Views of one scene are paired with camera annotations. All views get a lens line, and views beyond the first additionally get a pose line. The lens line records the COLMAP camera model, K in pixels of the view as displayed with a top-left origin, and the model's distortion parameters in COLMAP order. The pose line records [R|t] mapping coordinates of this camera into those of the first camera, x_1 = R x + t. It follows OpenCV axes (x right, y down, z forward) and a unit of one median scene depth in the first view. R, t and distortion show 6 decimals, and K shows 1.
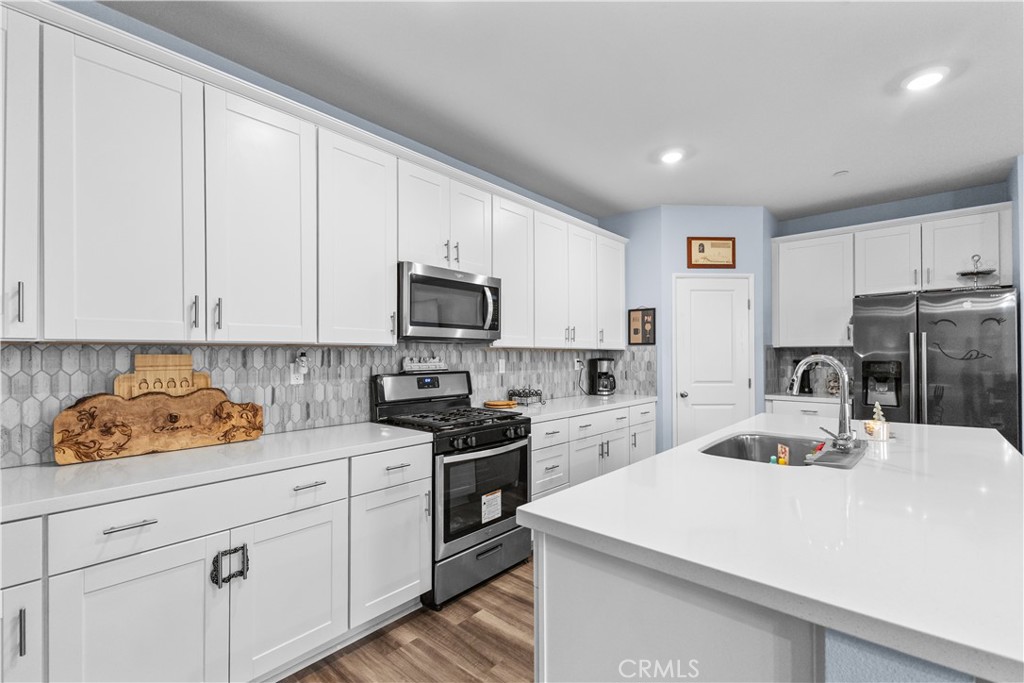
lens RADIAL K [[451.3, 0, 513.0], [0, 451.3, 349.8], [0, 0, 1]] dist [0.015399, 0.000374]
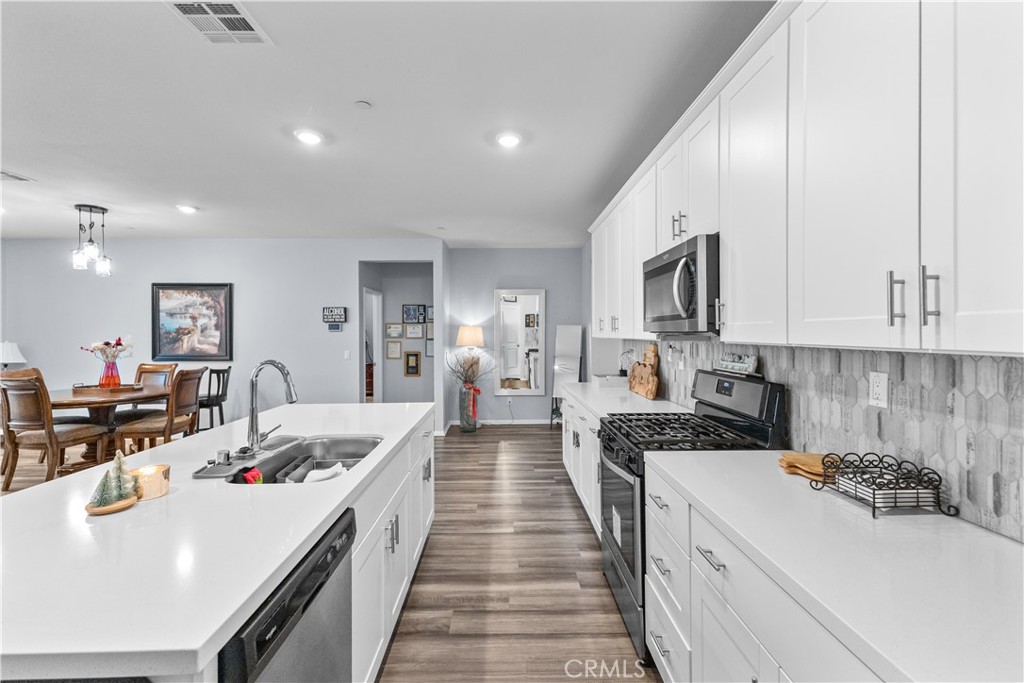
lens RADIAL K [[448.2, 0, 510.2], [0, 448.2, 330.2], [0, 0, 1]] dist [0.010624, -0.000463]
pose [[-0.736355, 0.001236, -0.676594, 0.625429], [0.014167, 0.999807, -0.013592, -0.021076], [0.676447, -0.019594, -0.736231, 1.359475]]
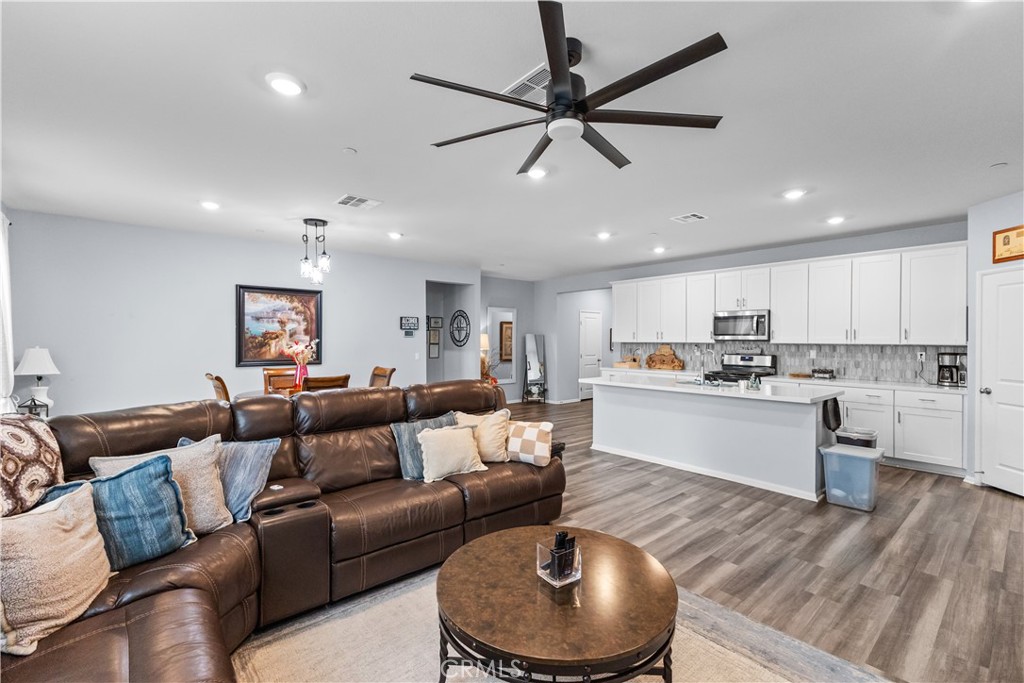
lens RADIAL K [[445.5, 0, 513.3], [0, 445.5, 338.4], [0, 0, 1]] dist [0.020524, -0.006675]
pose [[-0.133563, 0.001371, -0.991039, 2.261575], [0.010019, 0.999950, 0.000033, -0.043031], [0.990990, -0.009925, -0.133570, 0.142950]]
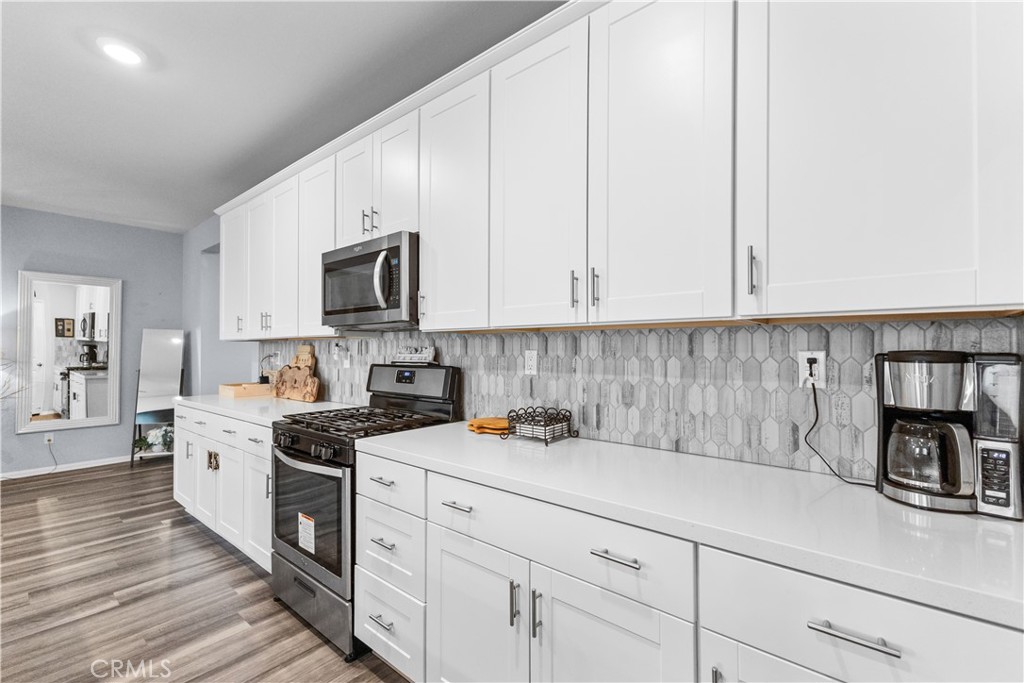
lens RADIAL K [[447.9, 0, 512.0], [0, 447.9, 341.5], [0, 0, 1]] dist [0.009651, -0.000210]
pose [[0.024715, -0.015274, -0.999578, 0.686935], [0.014041, 0.999790, -0.014930, 0.022228], [0.999596, -0.013666, 0.024924, 1.215467]]
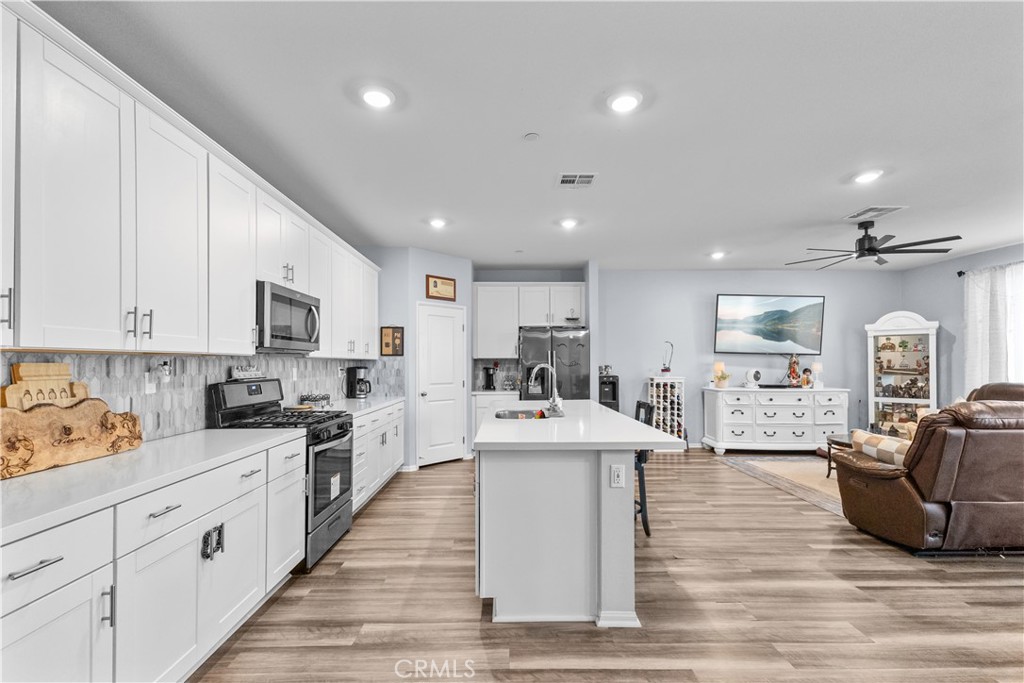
lens RADIAL K [[453.1, 0, 510.3], [0, 453.1, 358.0], [0, 0, 1]] dist [0.011379, -0.001097]
pose [[0.742898, 0.008554, 0.669349, -0.473522], [-0.006951, 0.999963, -0.005065, -0.001361], [-0.669368, -0.000891, 0.742930, -0.218399]]
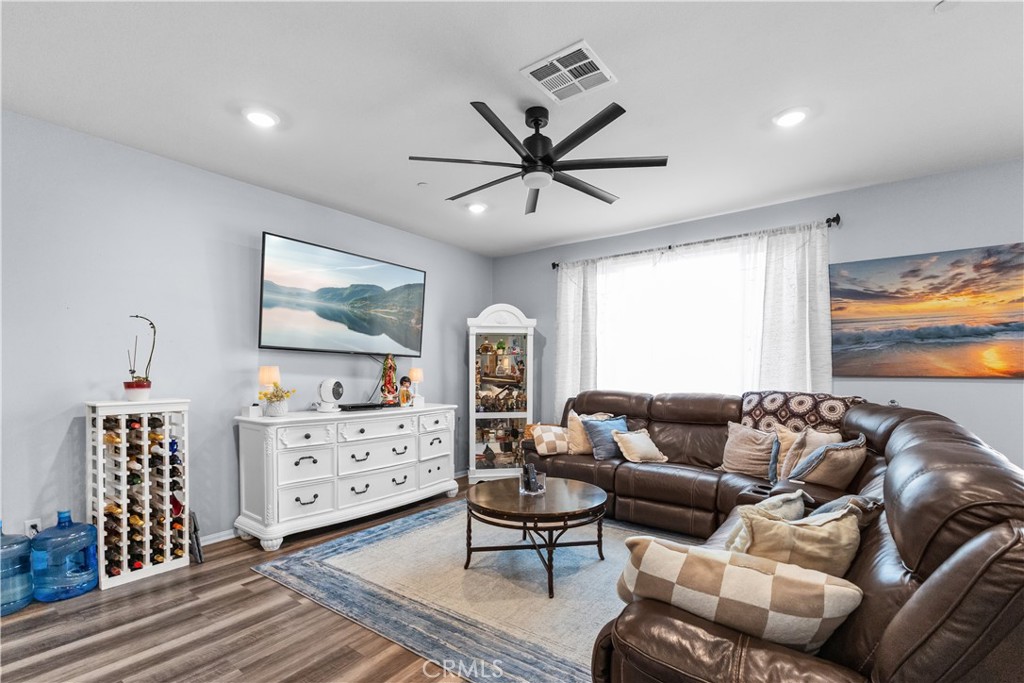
lens RADIAL K [[464.2, 0, 524.0], [0, 464.2, 388.8], [0, 0, 1]] dist [0.008900, -0.000156]
pose [[-0.092752, -0.037073, 0.994999, 0.609667], [-0.009212, 0.999296, 0.036374, 0.009385], [-0.995647, -0.005793, -0.093028, 0.245205]]
